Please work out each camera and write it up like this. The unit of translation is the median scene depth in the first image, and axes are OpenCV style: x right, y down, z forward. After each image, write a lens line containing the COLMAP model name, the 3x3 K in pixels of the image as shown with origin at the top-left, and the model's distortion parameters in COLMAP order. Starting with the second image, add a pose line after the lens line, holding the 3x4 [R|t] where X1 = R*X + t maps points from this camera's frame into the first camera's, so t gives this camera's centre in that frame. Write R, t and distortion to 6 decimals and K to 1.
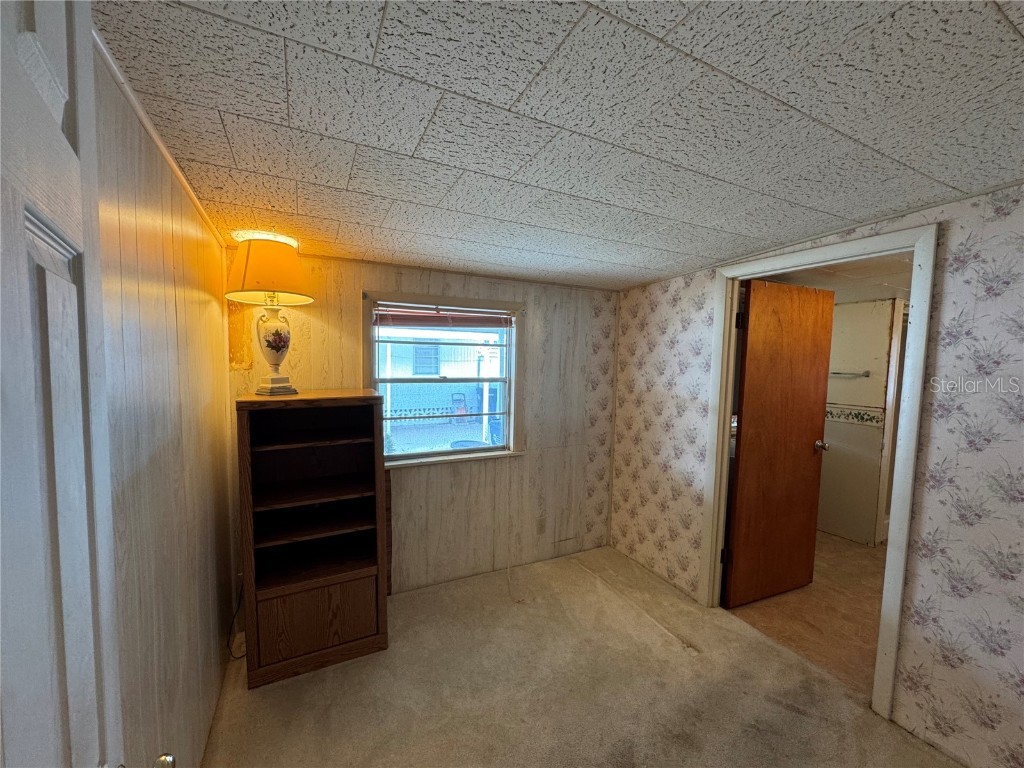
lens RADIAL K [[408.5, 0, 512.0], [0, 408.5, 386.5], [0, 0, 1]] dist [0.000522, 0.000034]
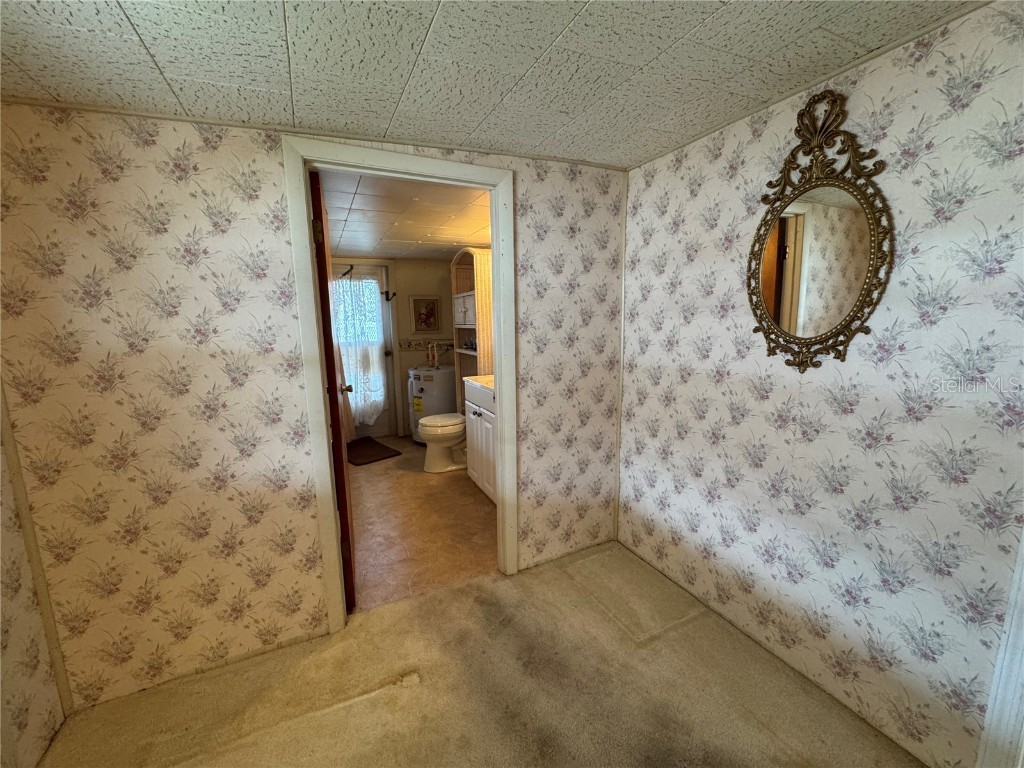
lens RADIAL K [[408.5, 0, 514.4], [0, 408.5, 383.1], [0, 0, 1]] dist [0.000522, 0.000034]
pose [[0.021057, -0.183461, 0.982801, -0.152252], [0.085505, 0.979748, 0.181059, -0.002391], [-0.996115, 0.080222, 0.036318, 0.591588]]
